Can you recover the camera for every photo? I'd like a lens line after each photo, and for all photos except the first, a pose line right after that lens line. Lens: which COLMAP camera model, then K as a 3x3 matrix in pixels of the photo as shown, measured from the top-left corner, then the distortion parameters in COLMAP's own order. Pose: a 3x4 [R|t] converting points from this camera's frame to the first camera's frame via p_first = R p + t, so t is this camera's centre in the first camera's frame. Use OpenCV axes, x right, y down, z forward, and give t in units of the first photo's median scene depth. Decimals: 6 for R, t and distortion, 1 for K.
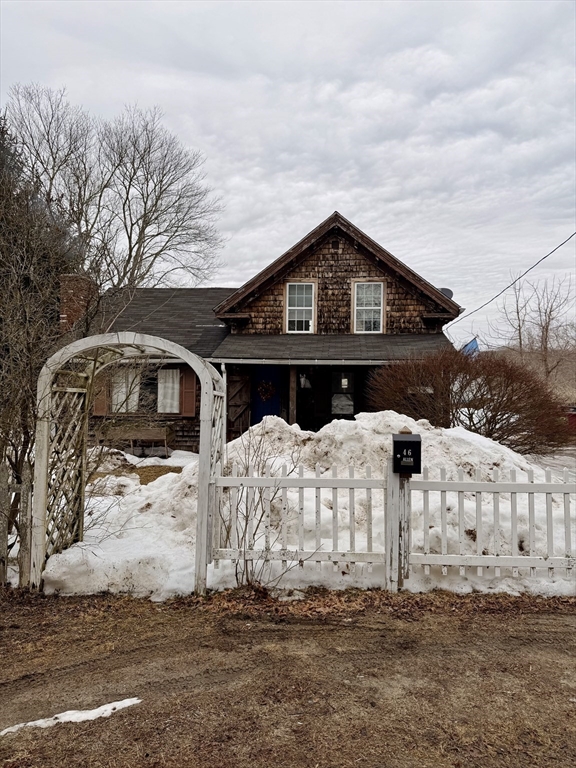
lens RADIAL K [[537.7, 0, 287.4], [0, 537.7, 386.2], [0, 0, 1]] dist [0.008141, 0.000610]
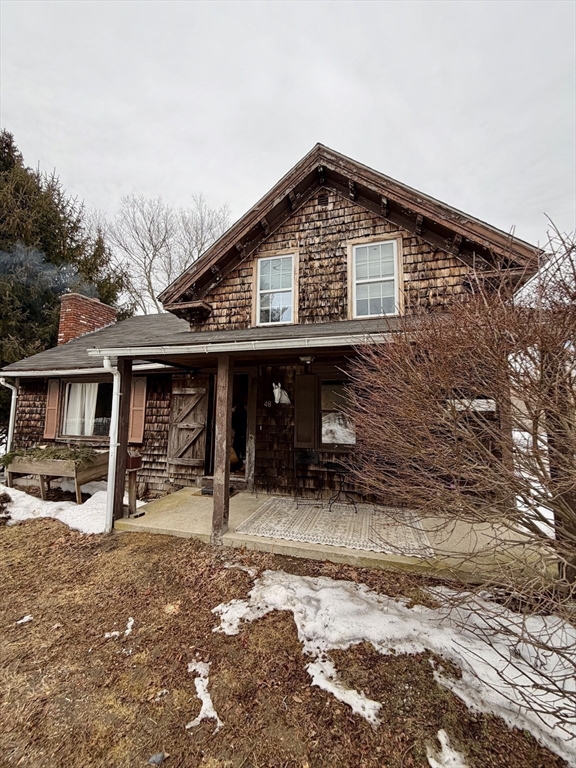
lens RADIAL K [[308.3, 0, 289.2], [0, 308.3, 377.9], [0, 0, 1]] dist [-0.003673, -0.000162]
pose [[0.978889, -0.025327, -0.202818, 0.121595], [0.001310, 0.993050, -0.117687, 0.016890], [0.204389, 0.114937, 0.972119, 0.626177]]
